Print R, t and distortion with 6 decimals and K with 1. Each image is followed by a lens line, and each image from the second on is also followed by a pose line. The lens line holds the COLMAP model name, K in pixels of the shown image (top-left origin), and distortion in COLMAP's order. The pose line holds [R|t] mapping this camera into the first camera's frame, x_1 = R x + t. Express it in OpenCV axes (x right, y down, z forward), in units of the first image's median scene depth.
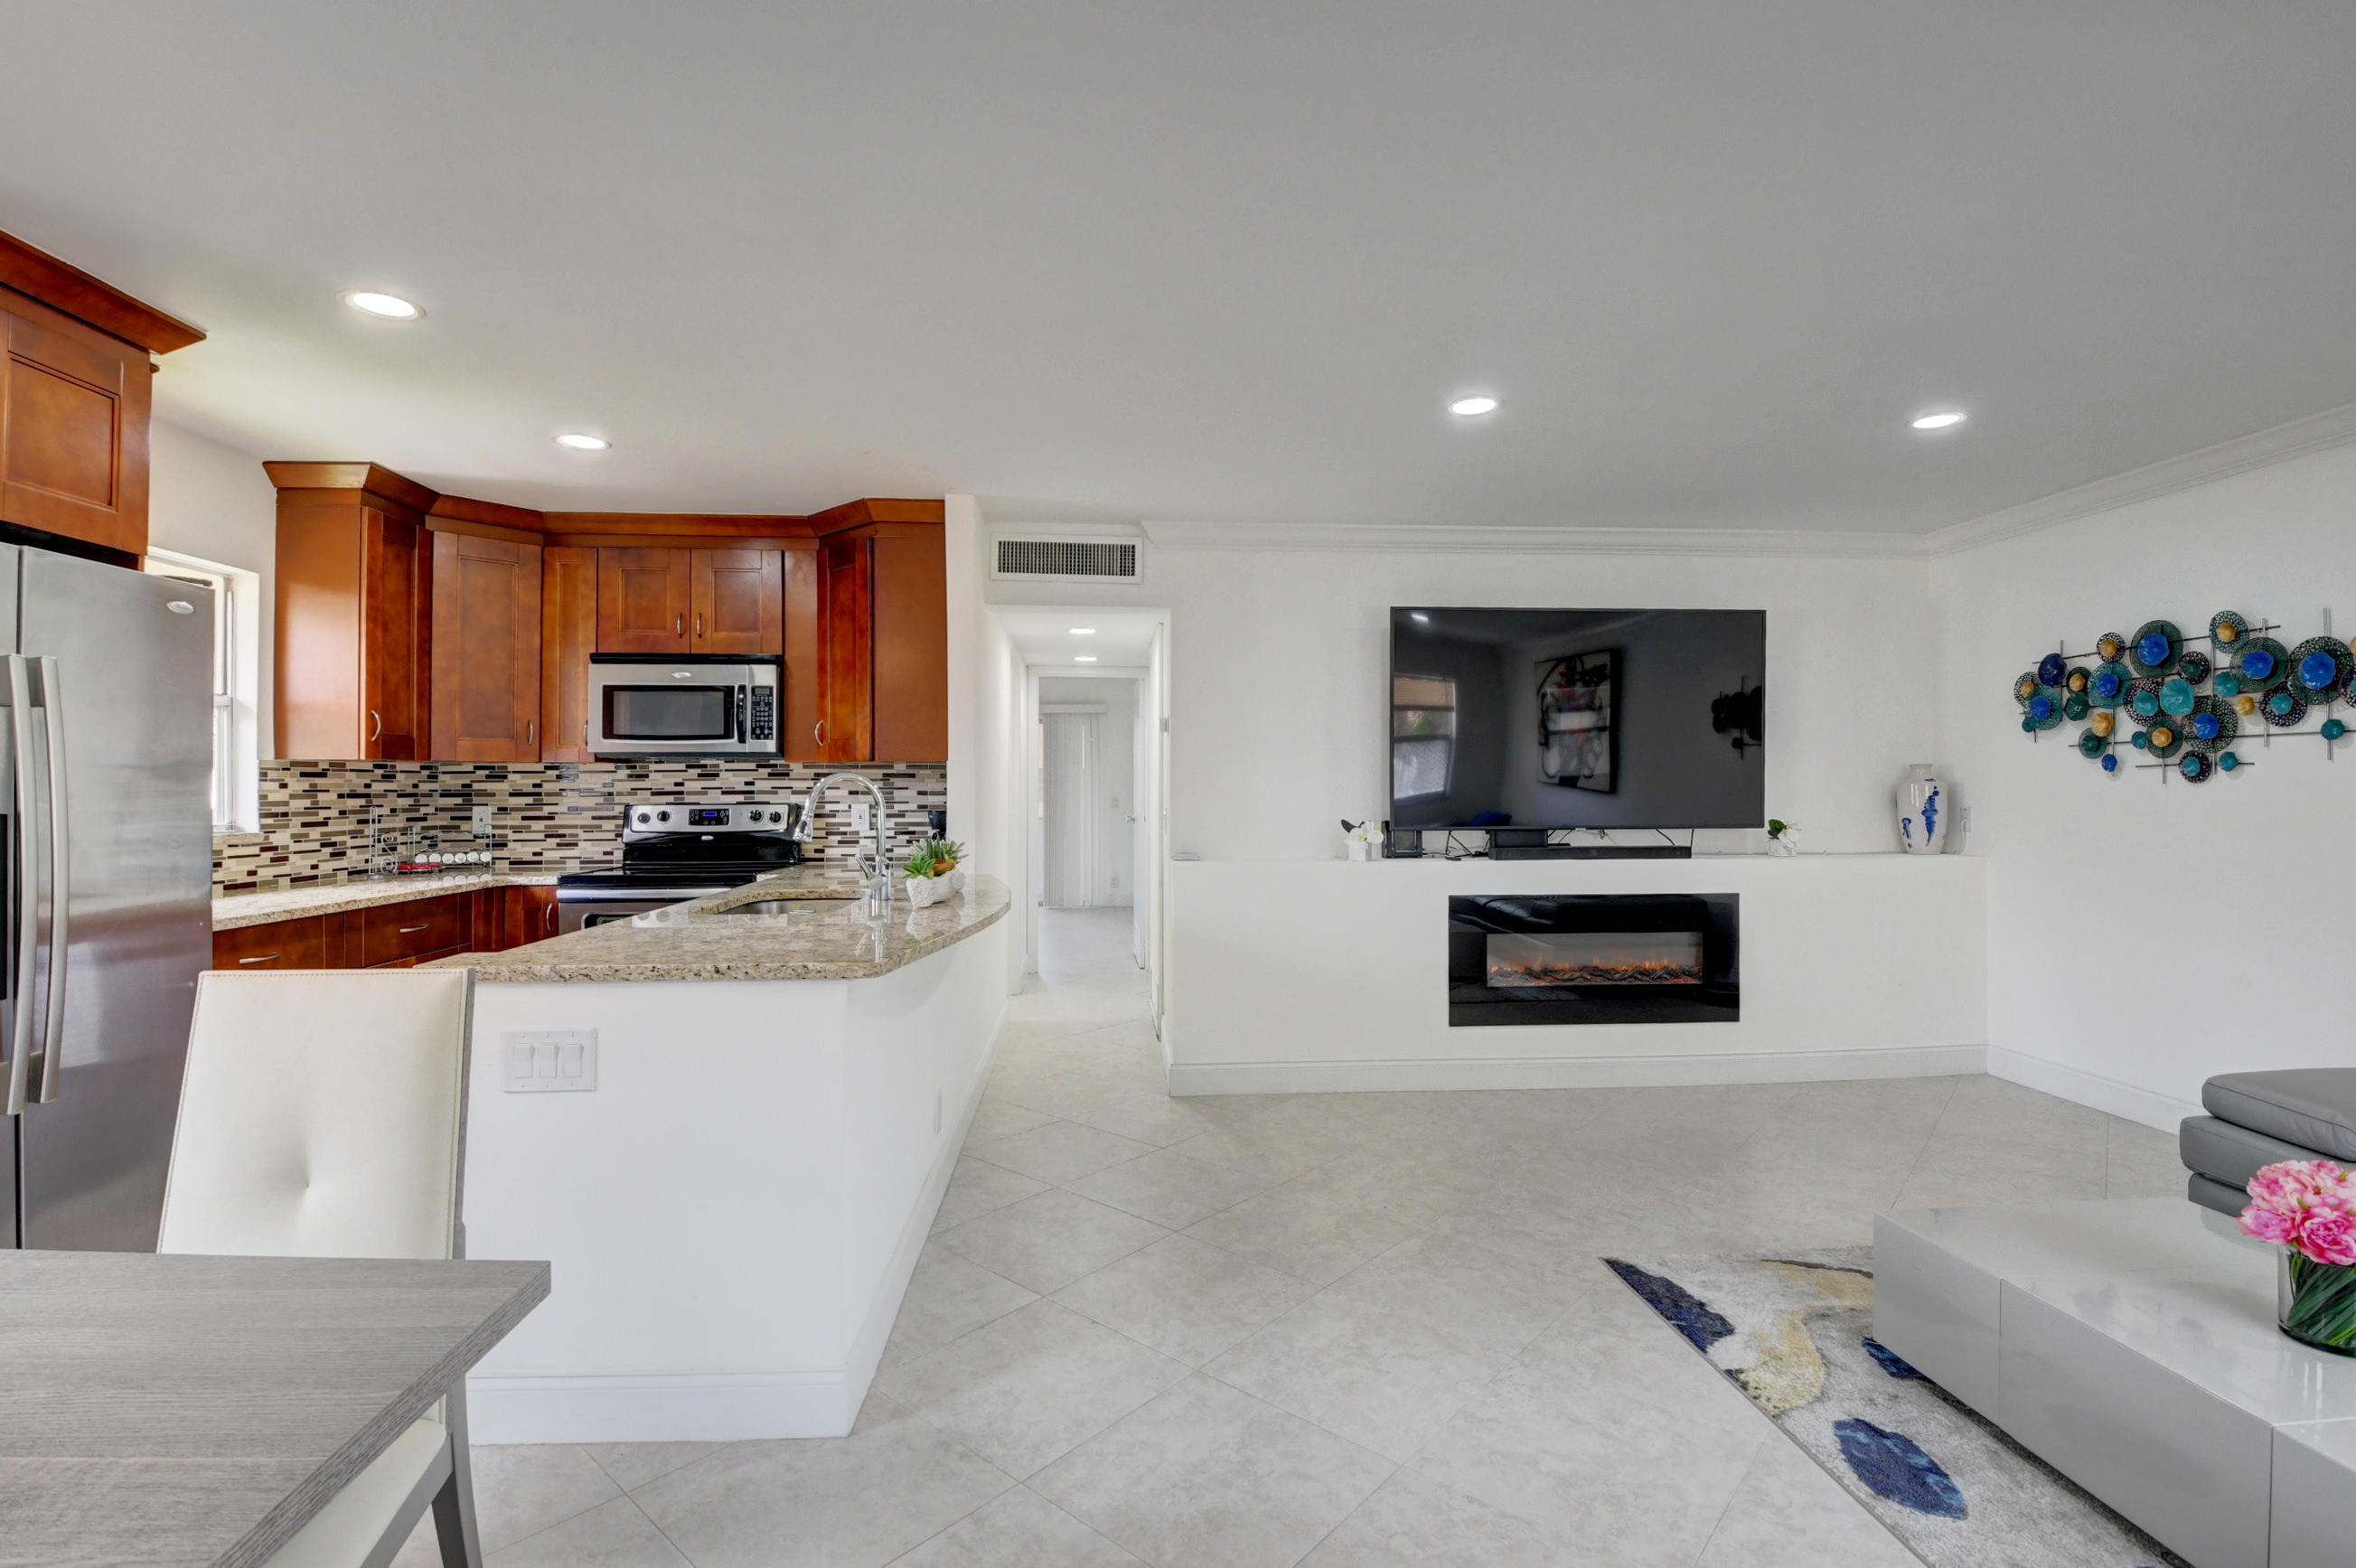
lens RADIAL K [[1087.6, 0, 1163.3], [0, 1087.6, 780.5], [0, 0, 1]] dist [-0.002629, -0.010345]
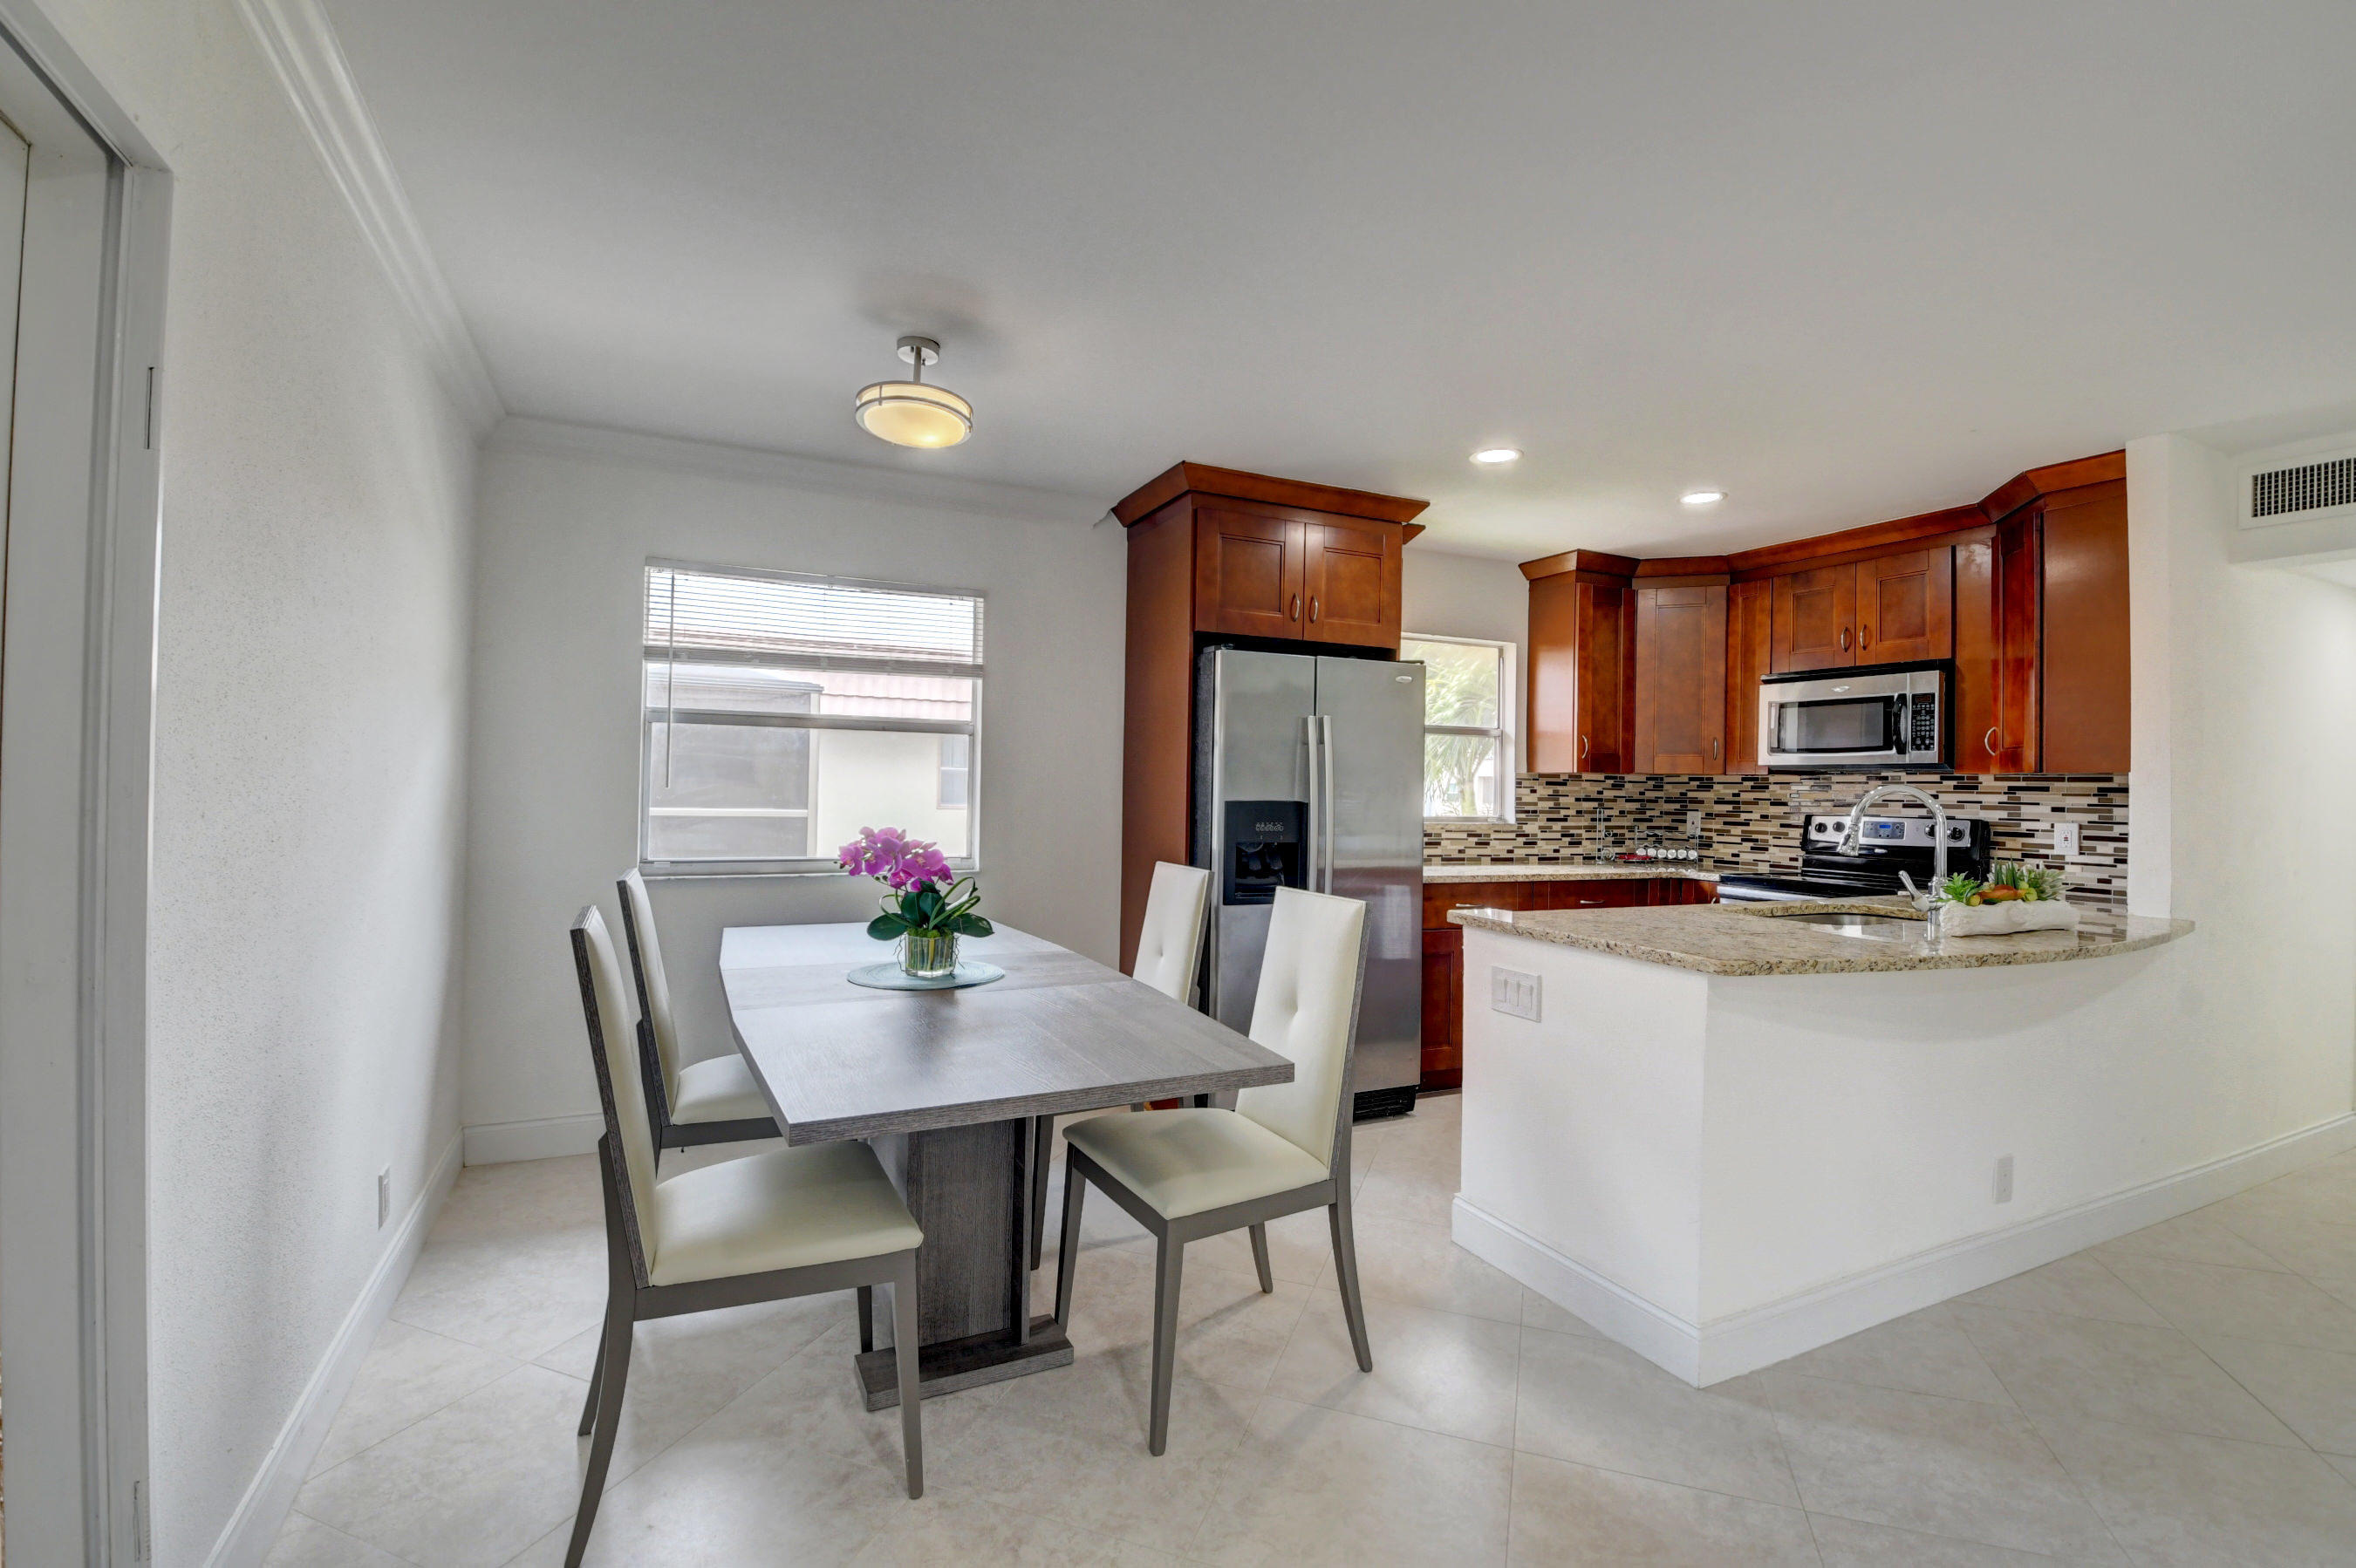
lens RADIAL K [[1053.3, 0, 1184.2], [0, 1053.3, 777.5], [0, 0, 1]] dist [-0.001008, -0.000464]
pose [[0.381804, 0.001708, -0.924242, 0.244570], [-0.014883, 0.999880, -0.004301, -0.000302], [0.924123, 0.015398, 0.381784, 0.052284]]
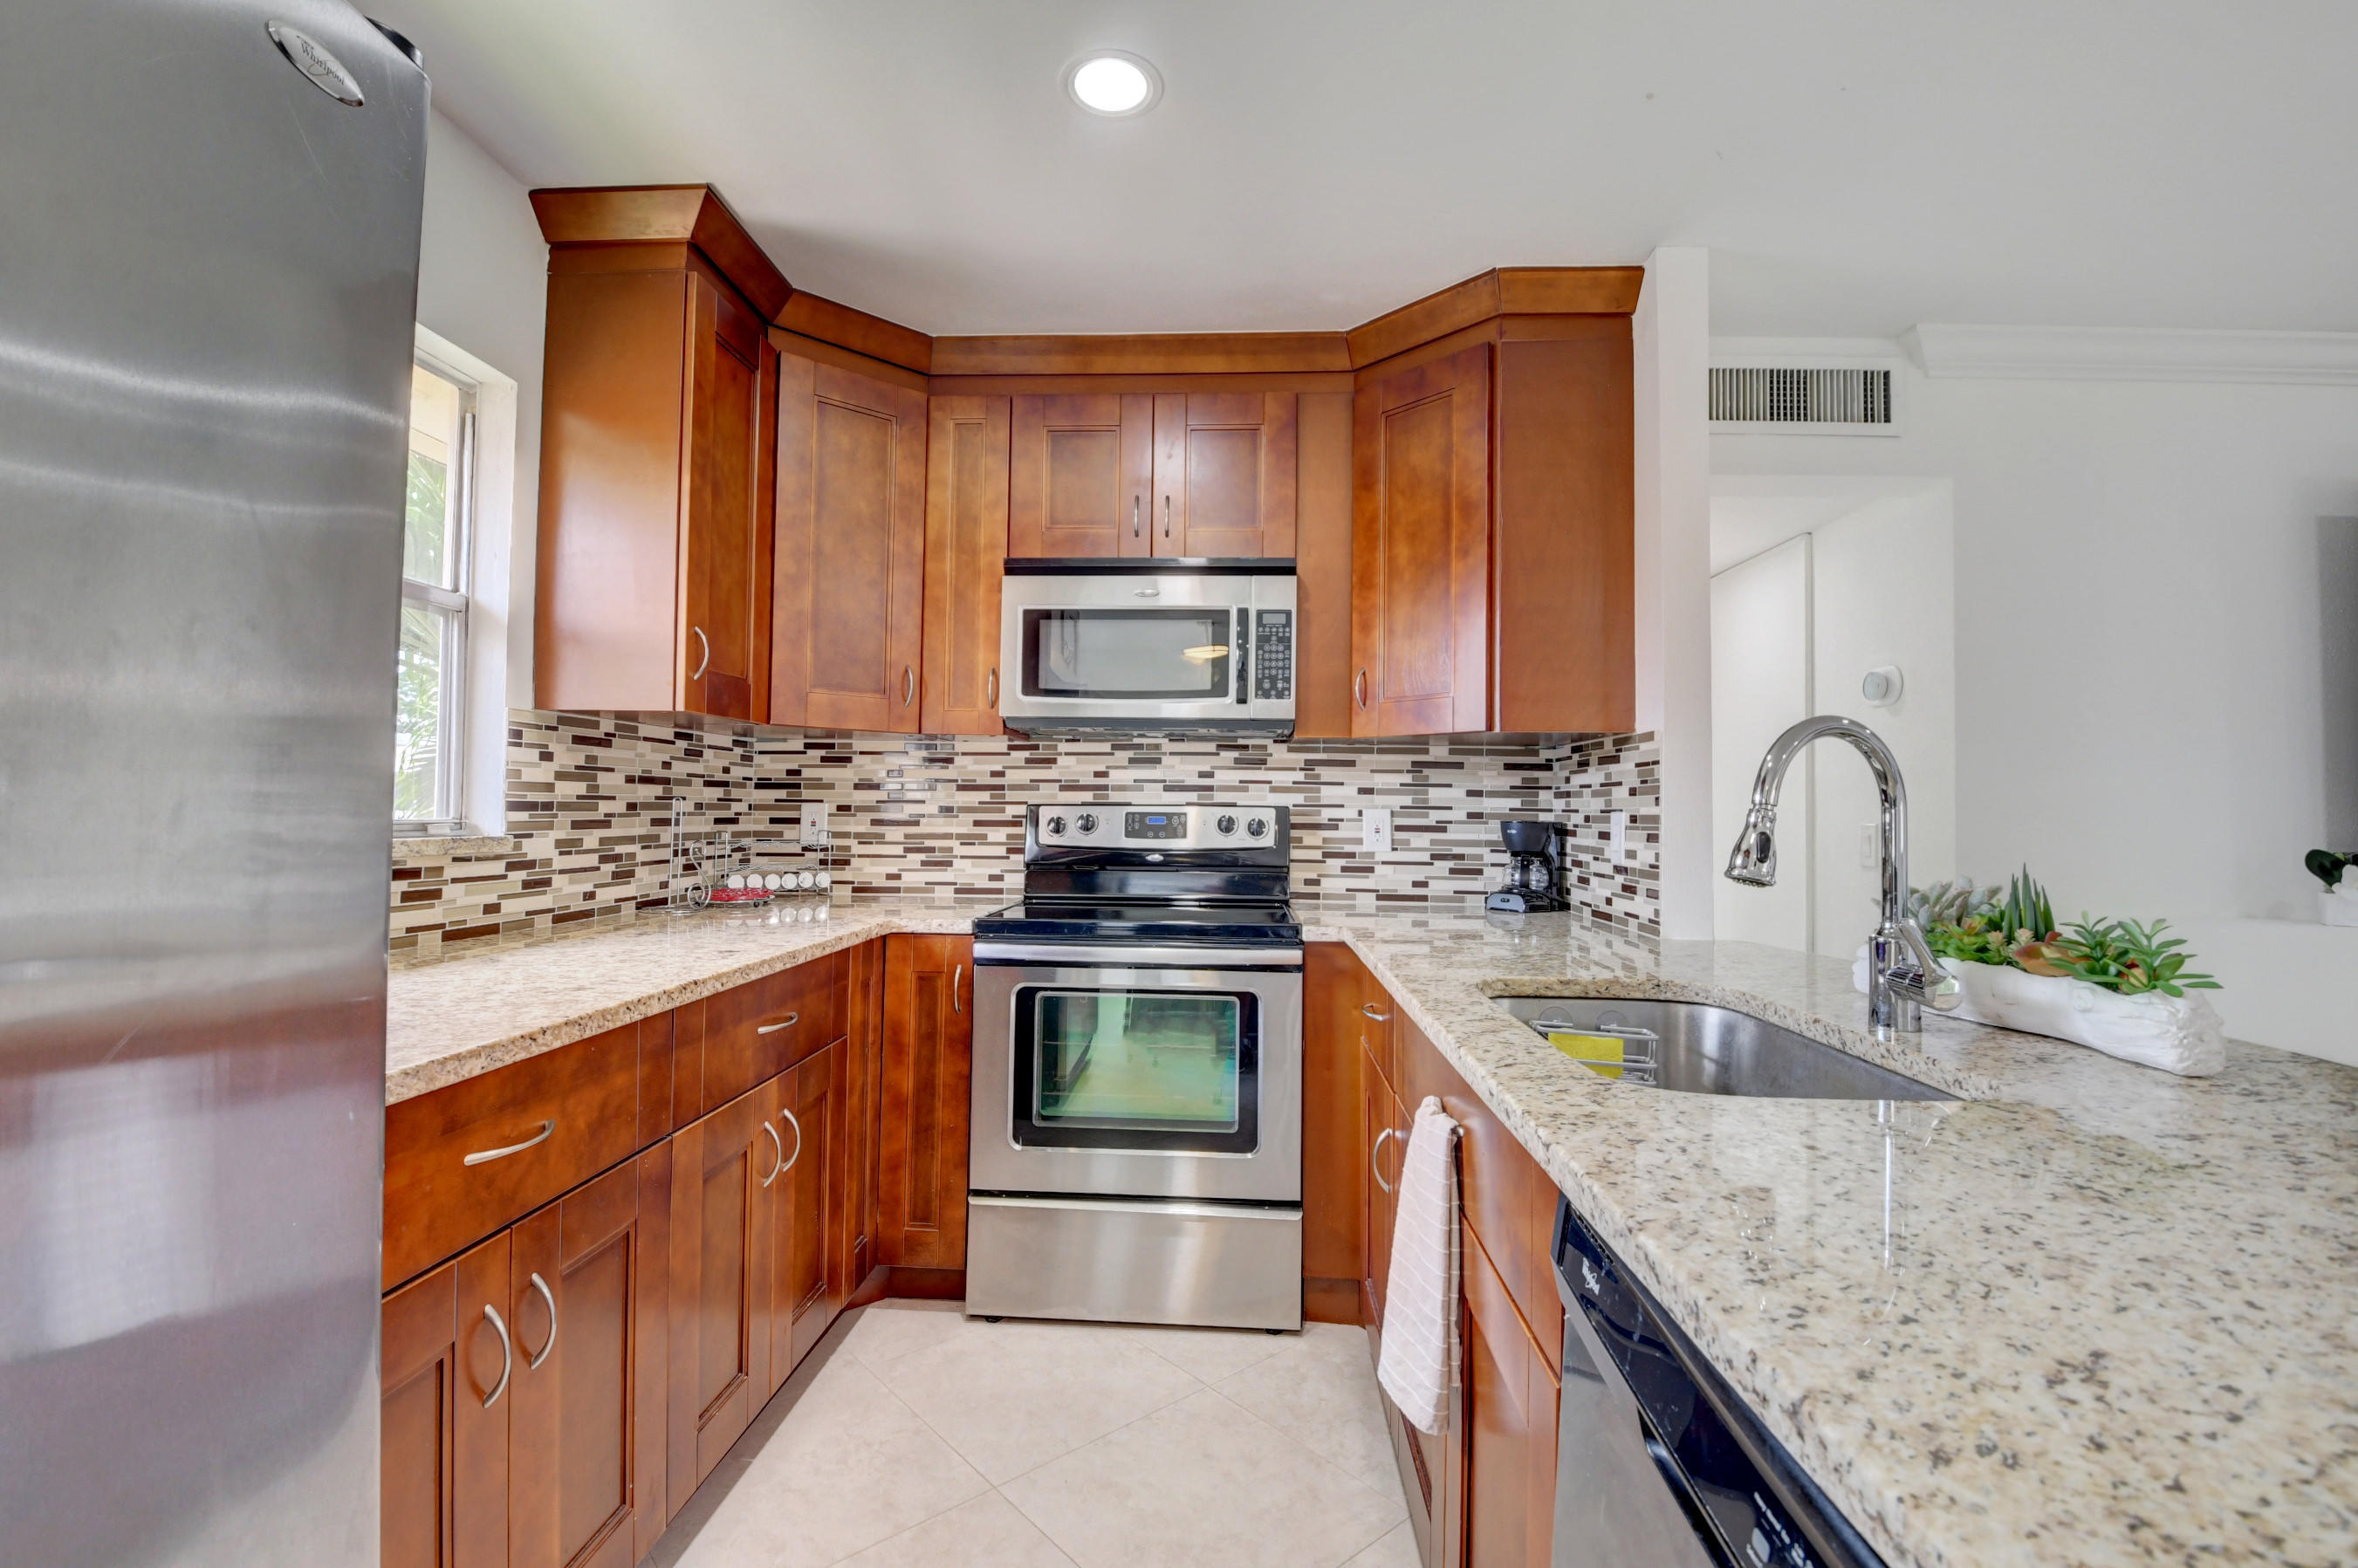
lens RADIAL K [[1054.2, 0, 1185.2], [0, 1054.2, 777.4], [0, 0, 1]] dist [-0.001008, -0.000464]
pose [[0.992799, 0.011807, -0.119205, -0.359765], [-0.014579, 0.999643, -0.022409, 0.021076], [0.118898, 0.023986, 0.992617, 0.424664]]
